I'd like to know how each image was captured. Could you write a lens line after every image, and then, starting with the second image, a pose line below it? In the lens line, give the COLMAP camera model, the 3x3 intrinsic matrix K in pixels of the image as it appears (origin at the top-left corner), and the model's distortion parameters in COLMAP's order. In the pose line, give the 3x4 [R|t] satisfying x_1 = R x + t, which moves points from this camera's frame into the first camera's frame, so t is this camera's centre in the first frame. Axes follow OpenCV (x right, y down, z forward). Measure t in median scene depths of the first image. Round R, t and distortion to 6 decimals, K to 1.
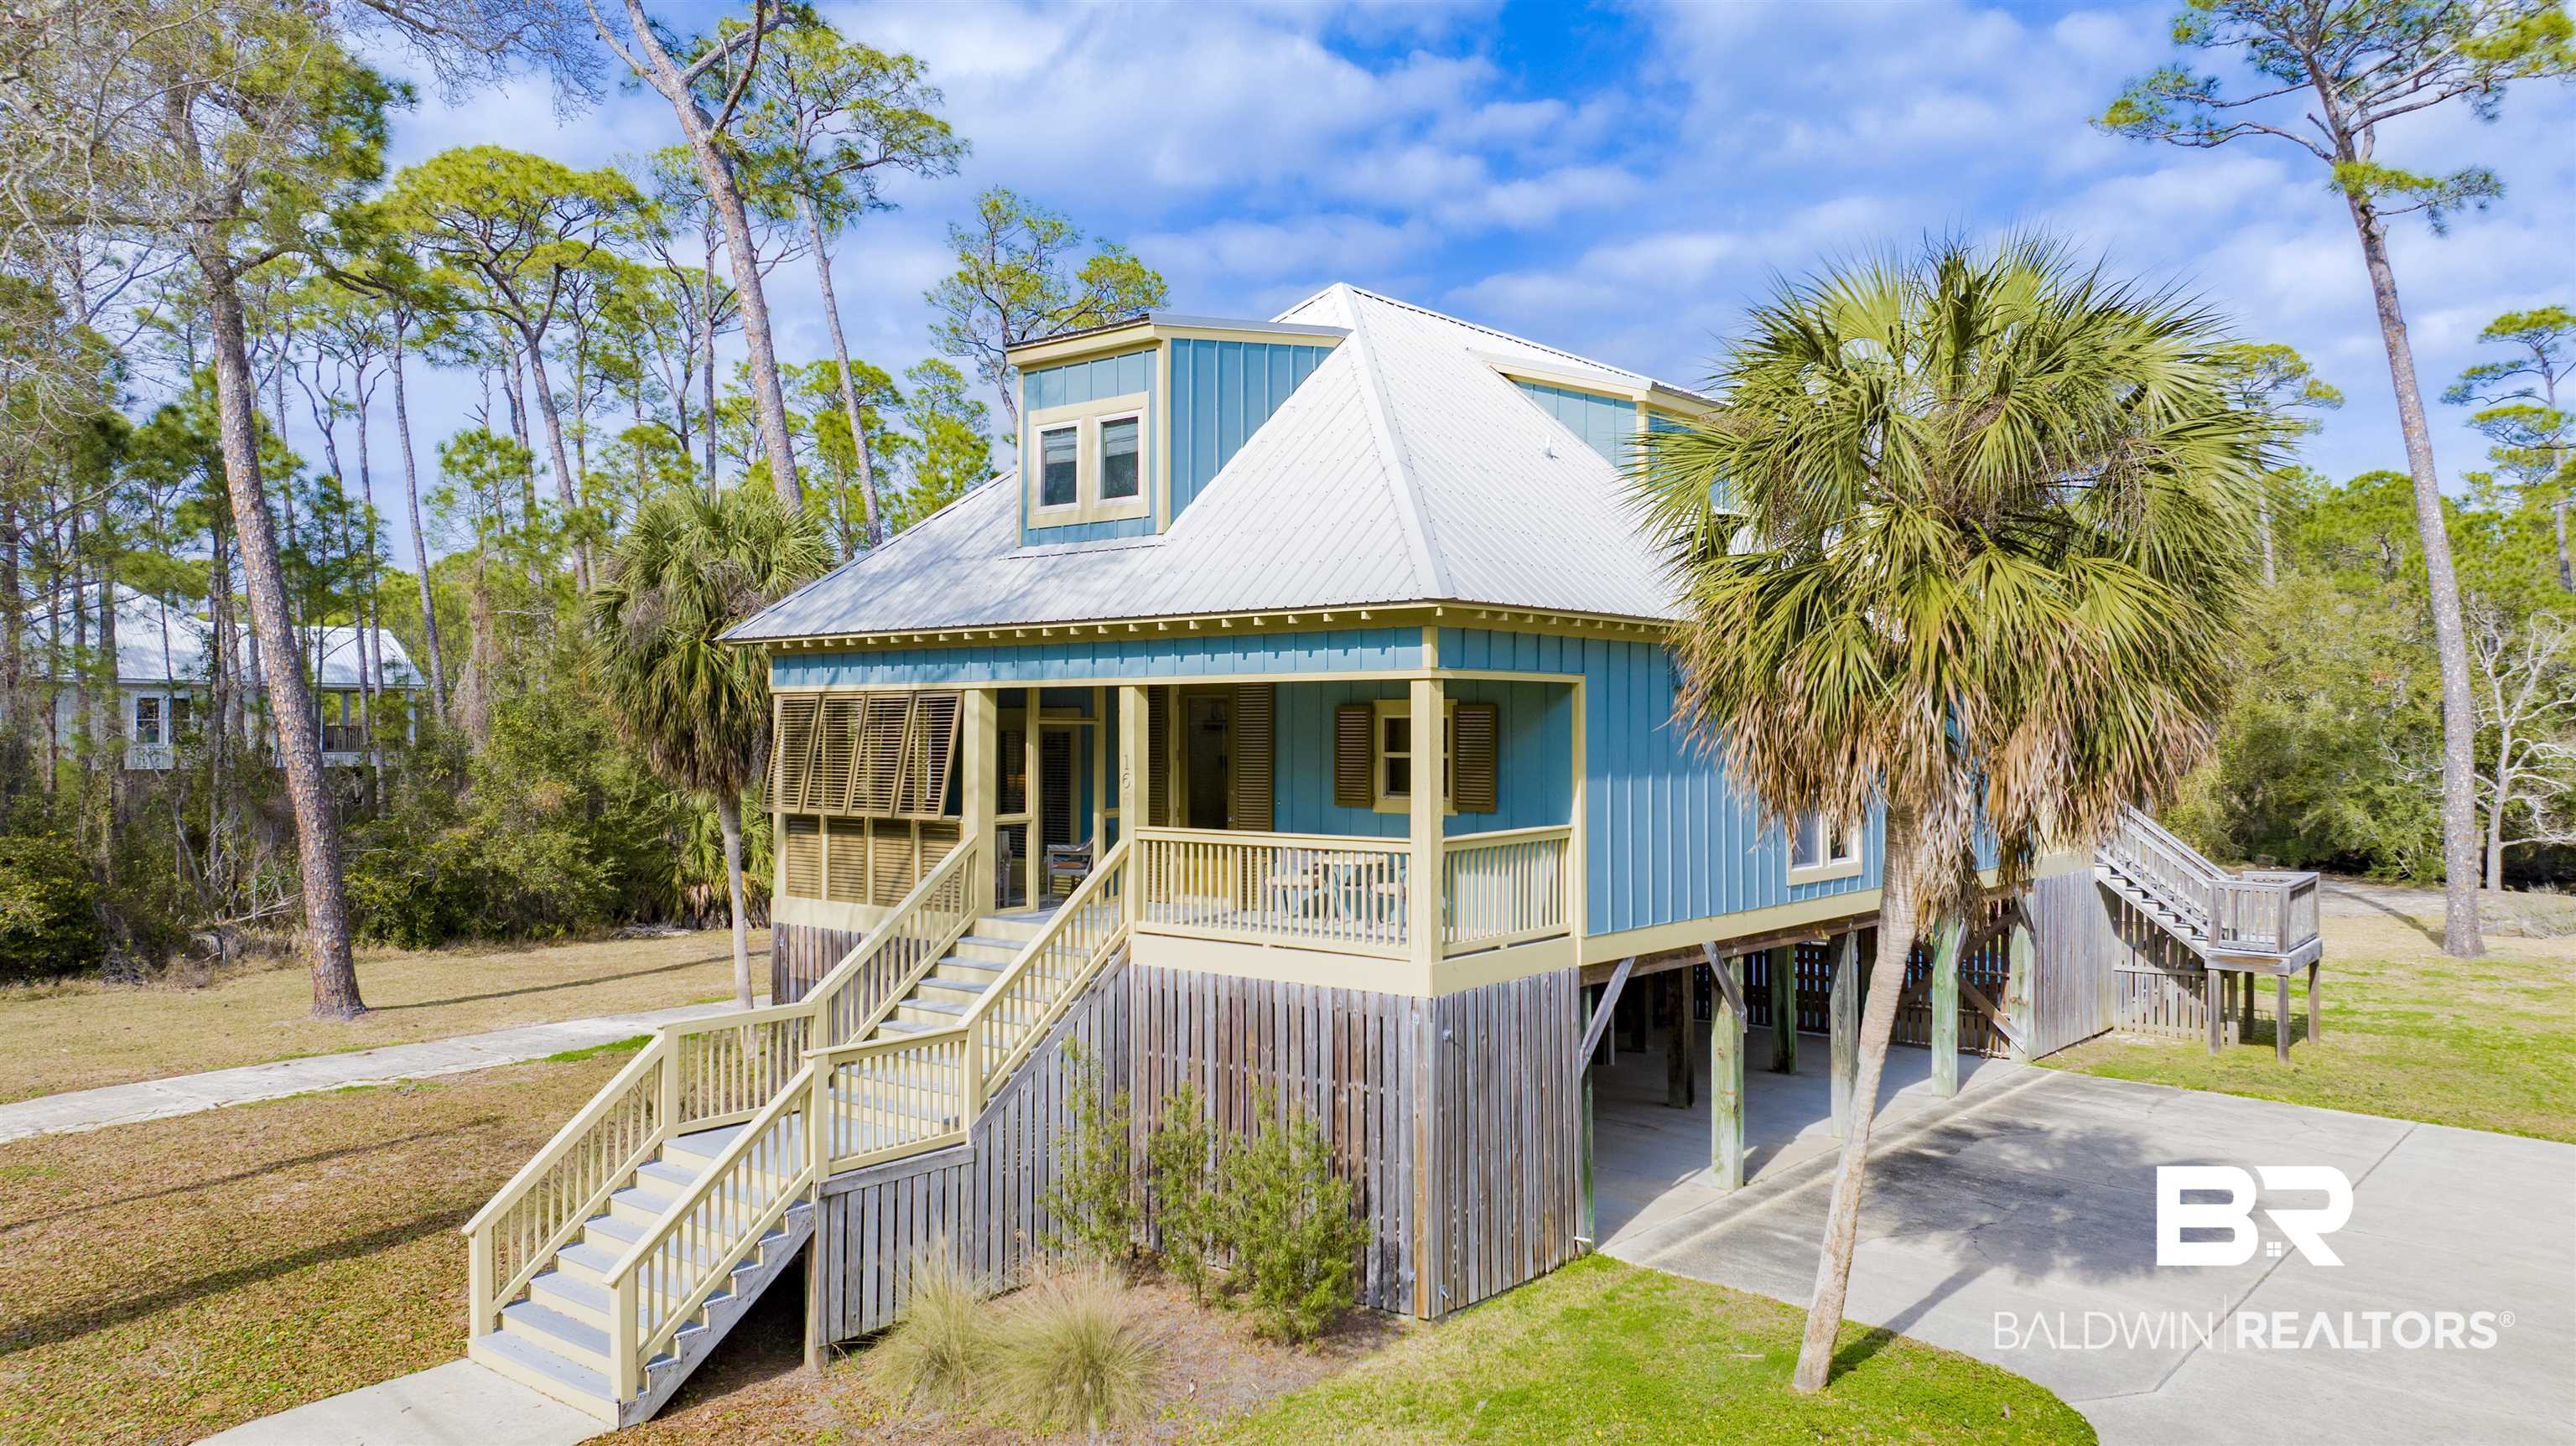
lens RADIAL K [[1809.3, 0, 1288.0], [0, 1809.3, 723.0], [0, 0, 1]] dist [-0.001056, -0.000274]
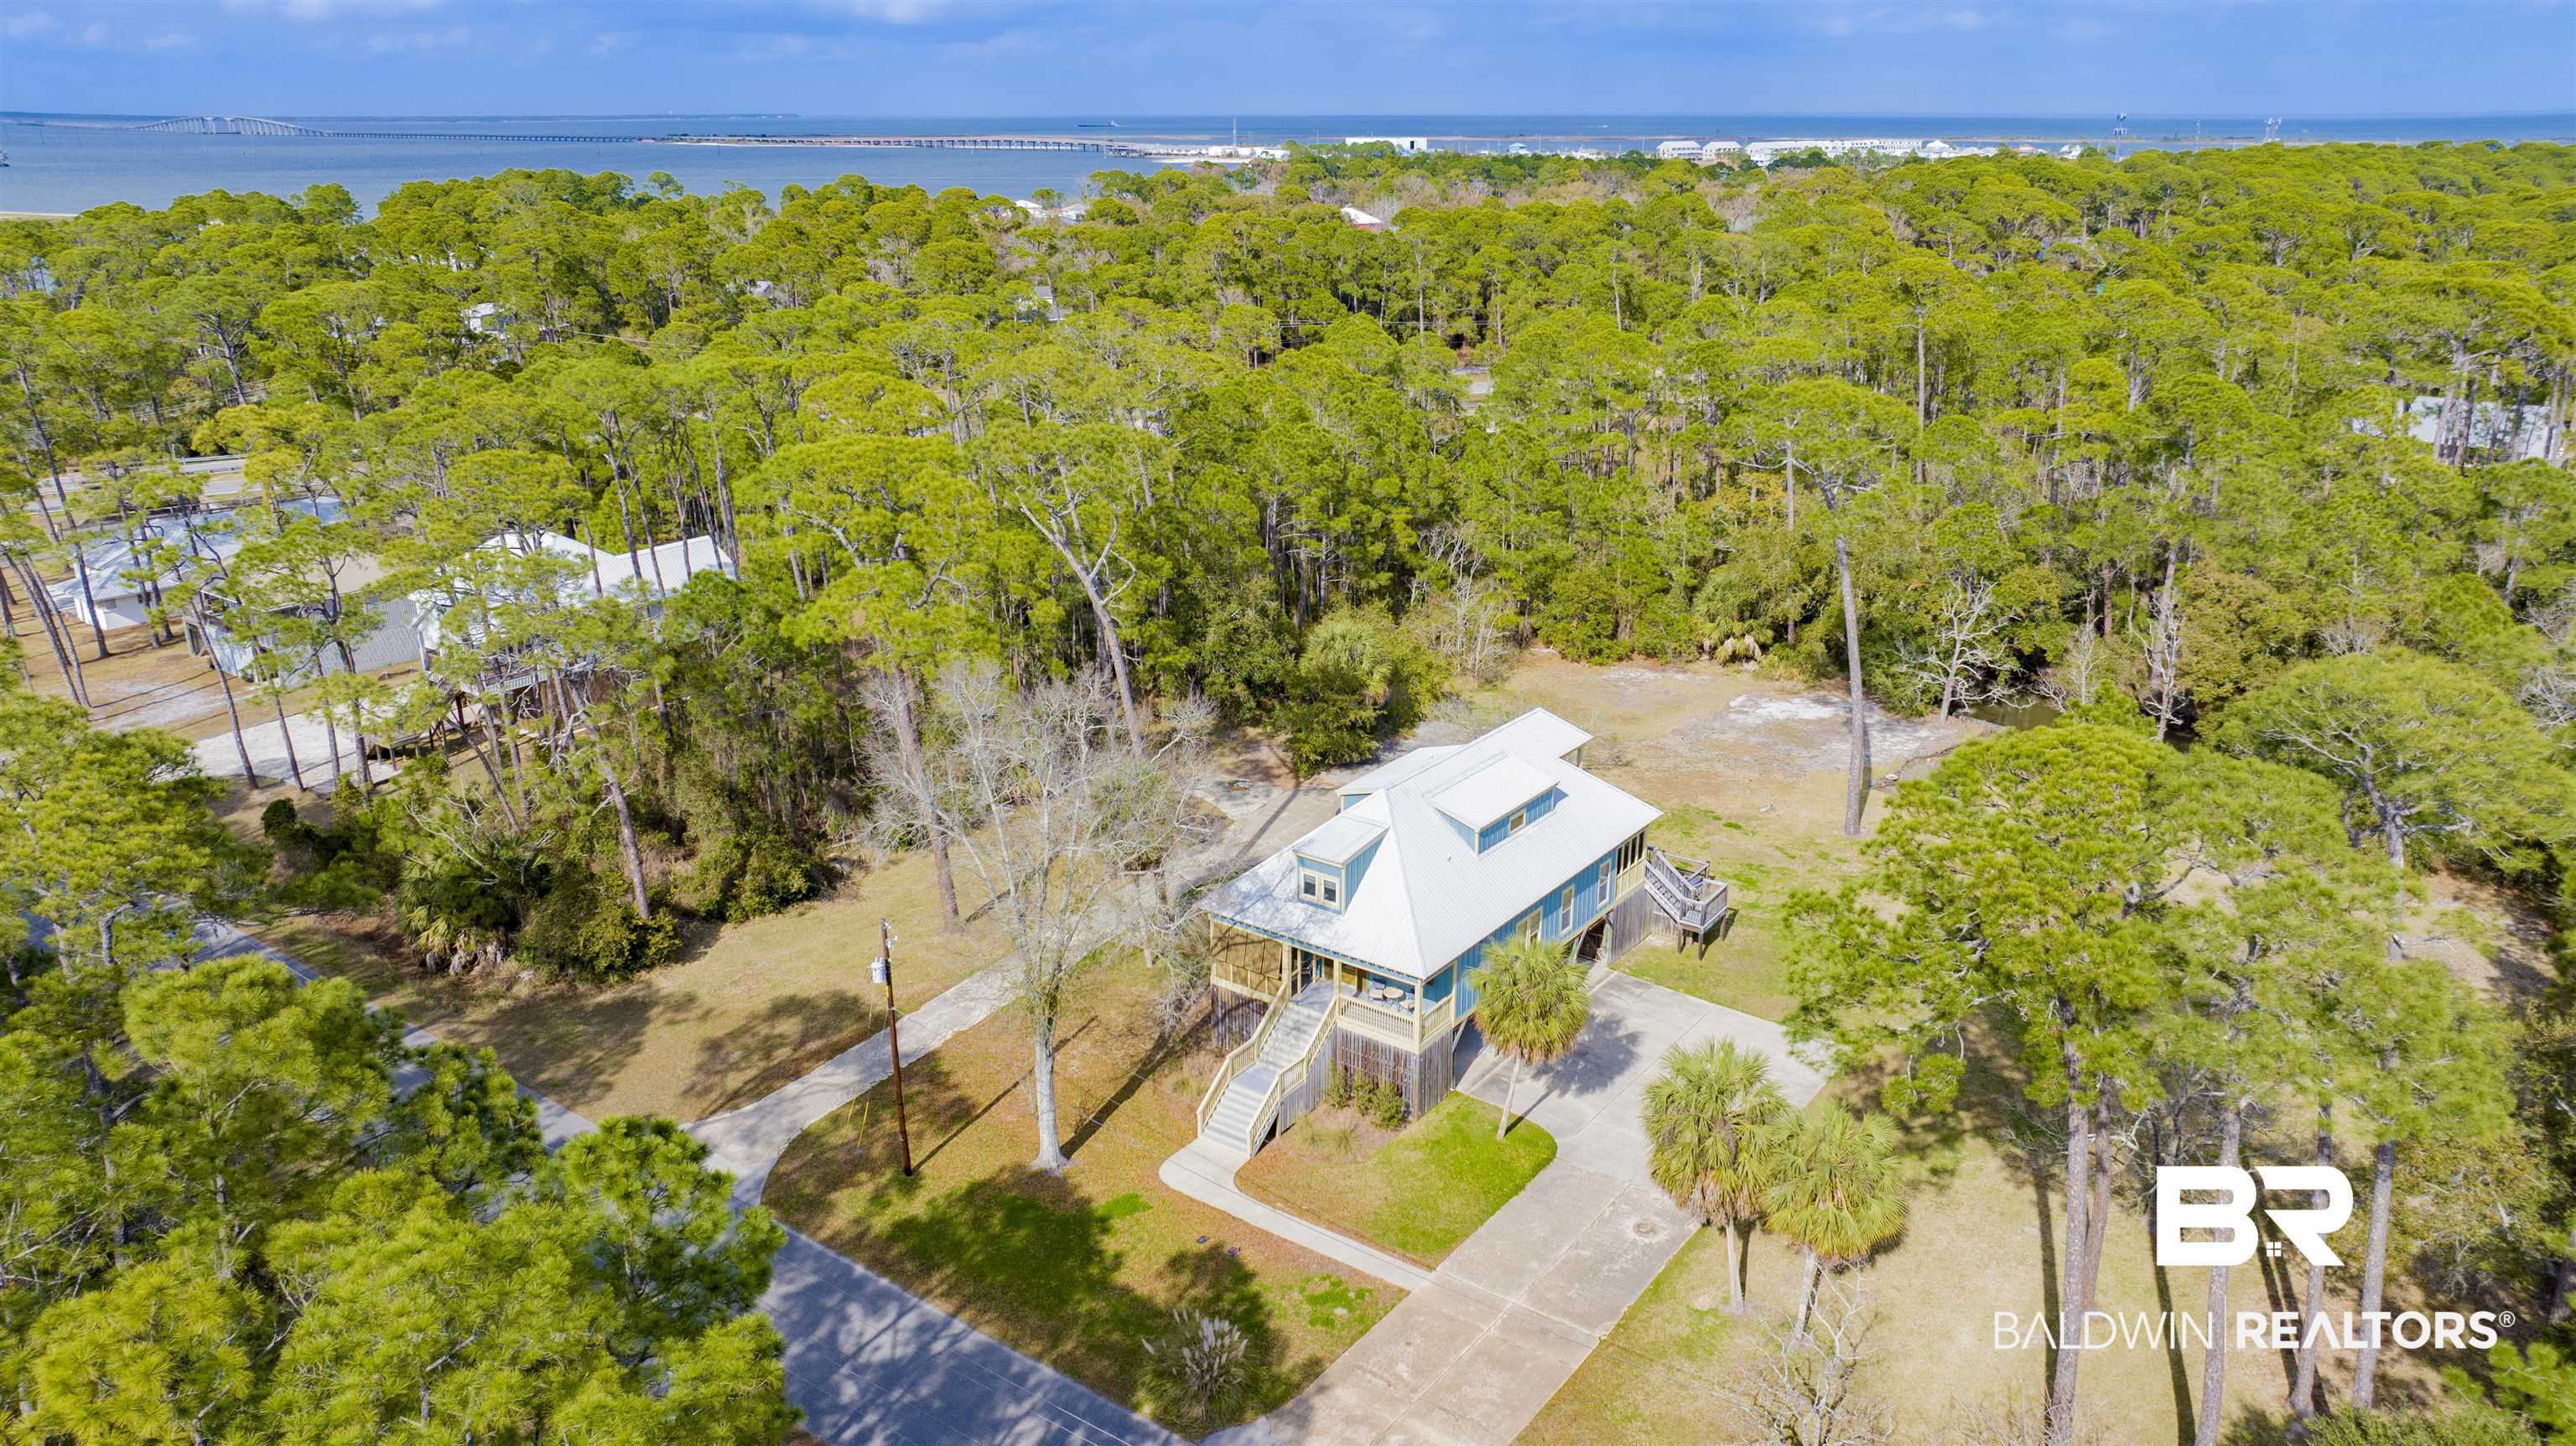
lens RADIAL K [[1820.2, 0, 1288.0], [0, 1820.2, 723.0], [0, 0, 1]] dist [-0.006074, -0.002770]
pose [[0.997627, -0.024888, 0.064201, -0.465209], [0.002949, 0.946981, 0.321275, -1.886013], [-0.068793, -0.320323, 0.944807, -2.672979]]
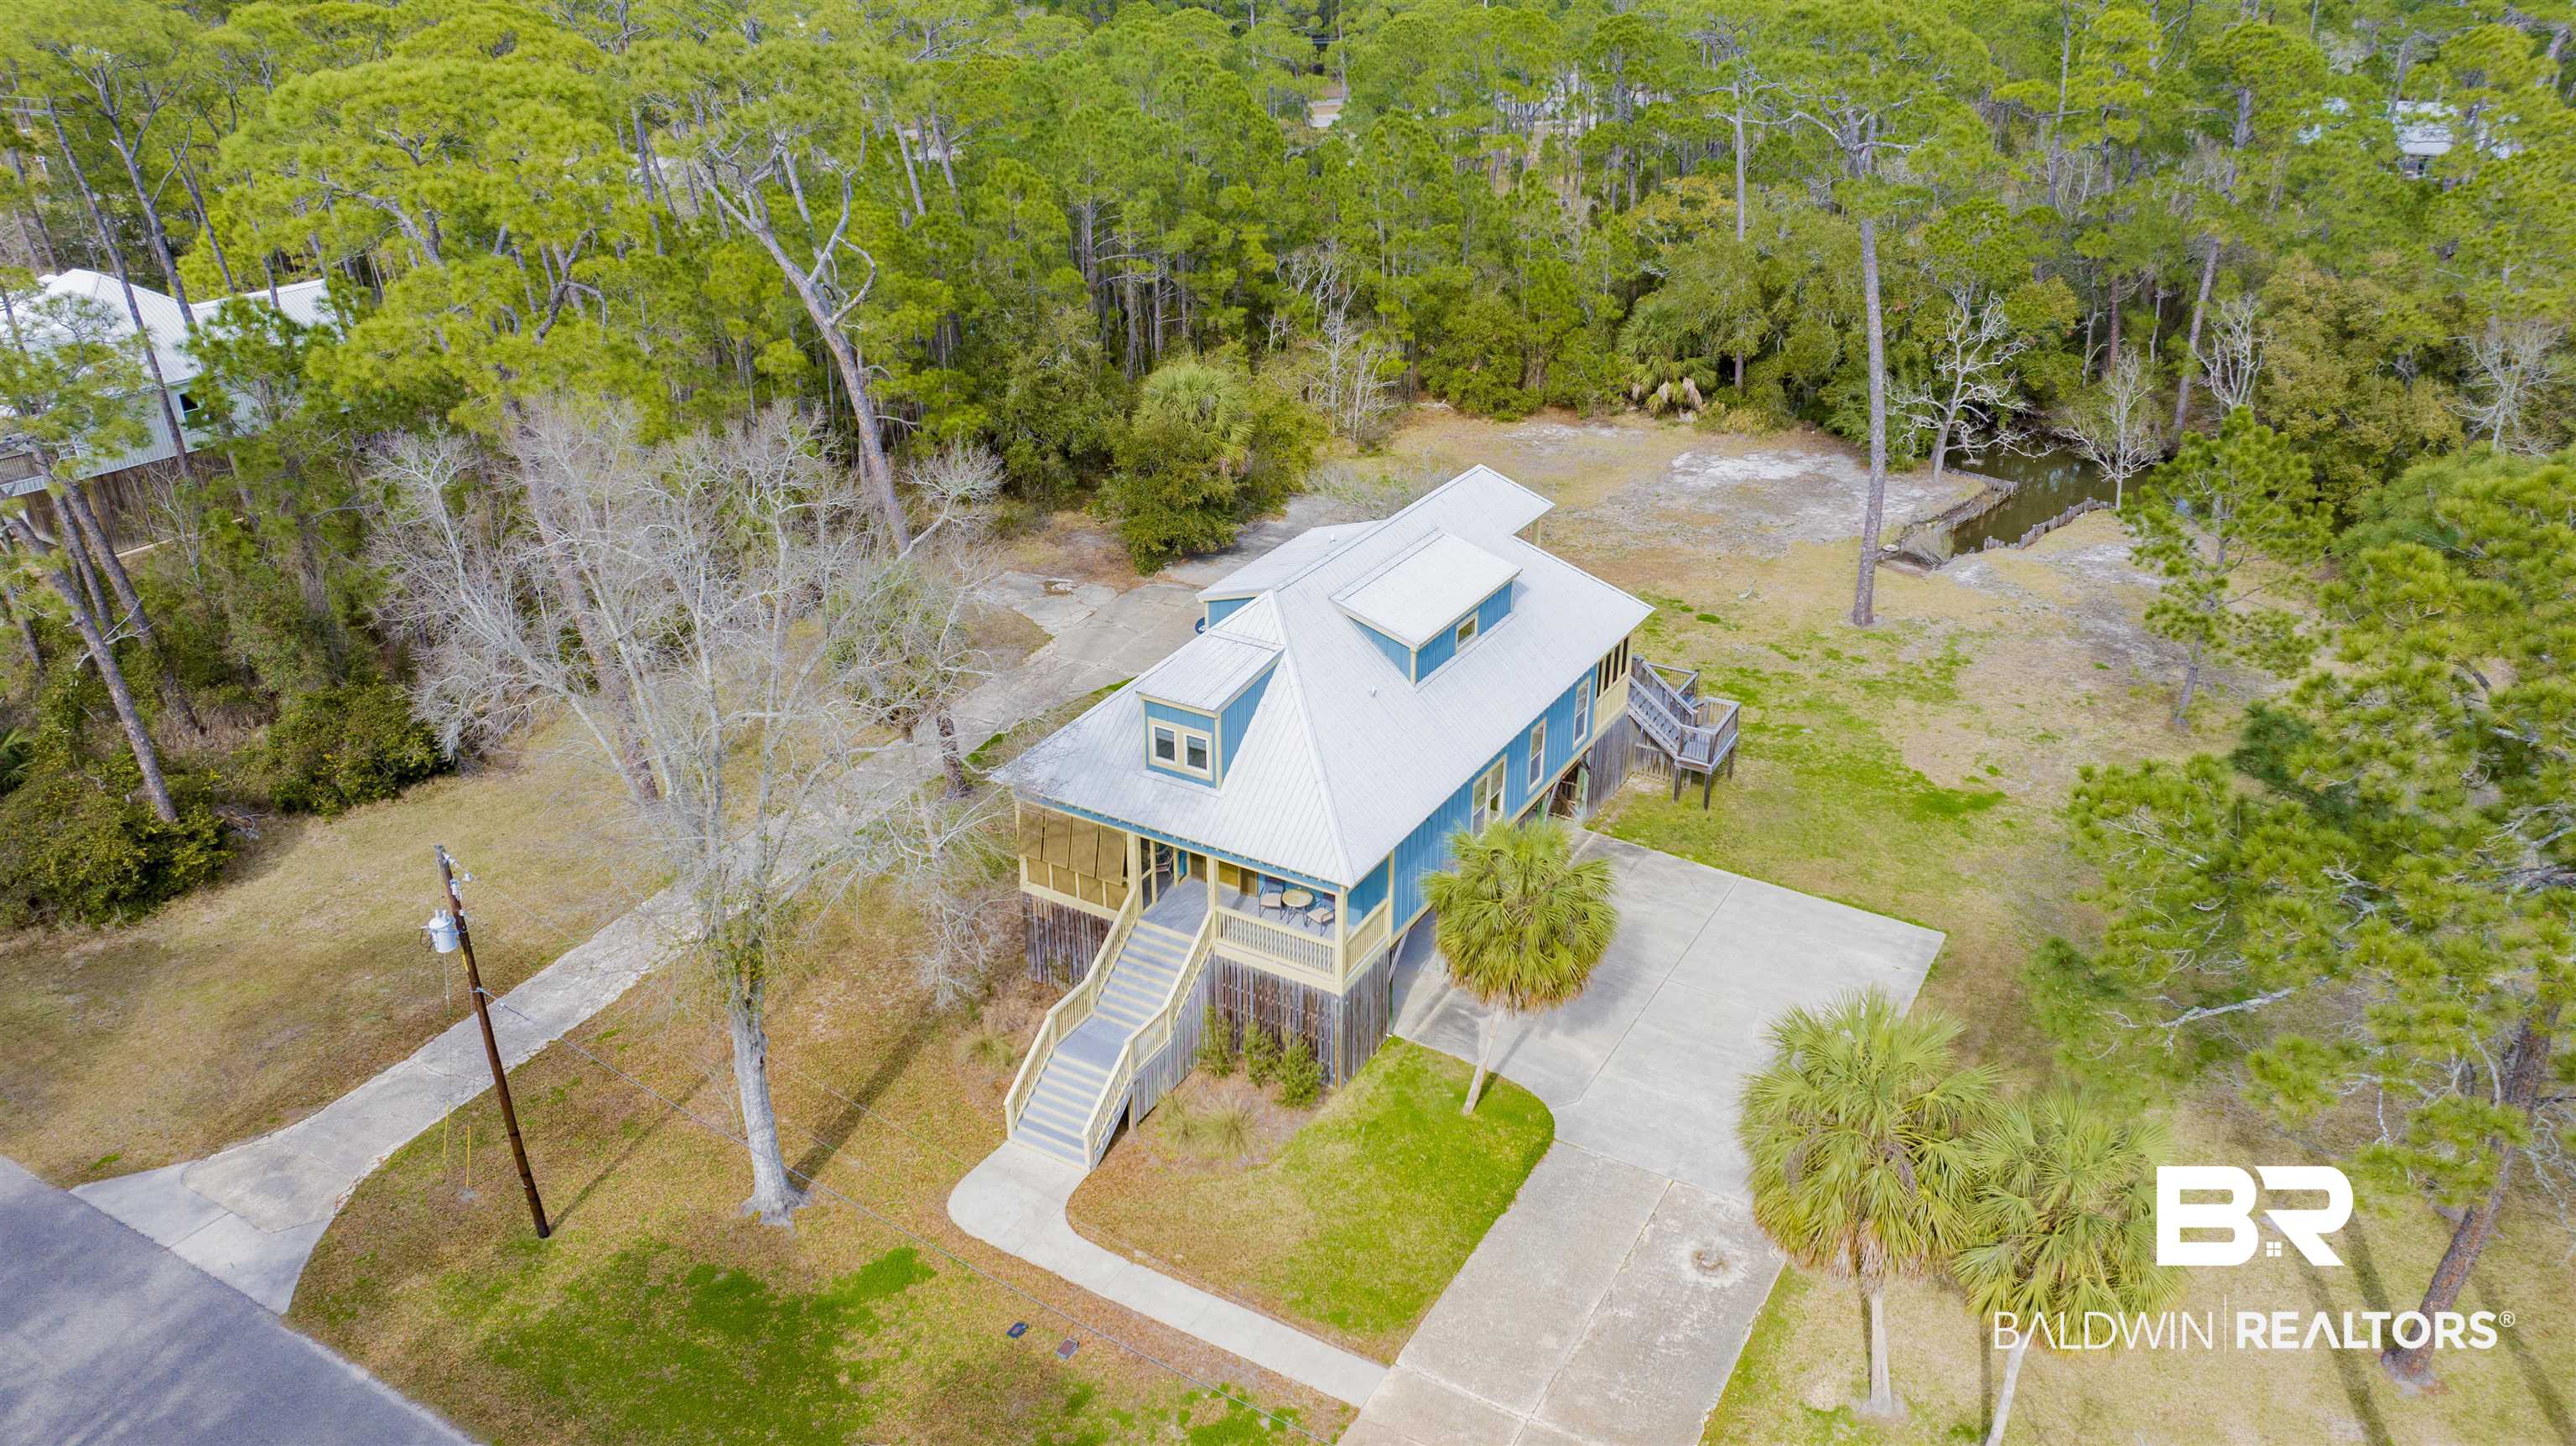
lens RADIAL K [[1820.2, 0, 1288.0], [0, 1820.2, 723.0], [0, 0, 1]] dist [-0.006074, -0.002770]
pose [[0.986290, -0.073354, 0.147824, -0.372831], [0.003072, 0.903784, 0.427978, -1.370764], [-0.164995, -0.421656, 0.891618, -1.263247]]
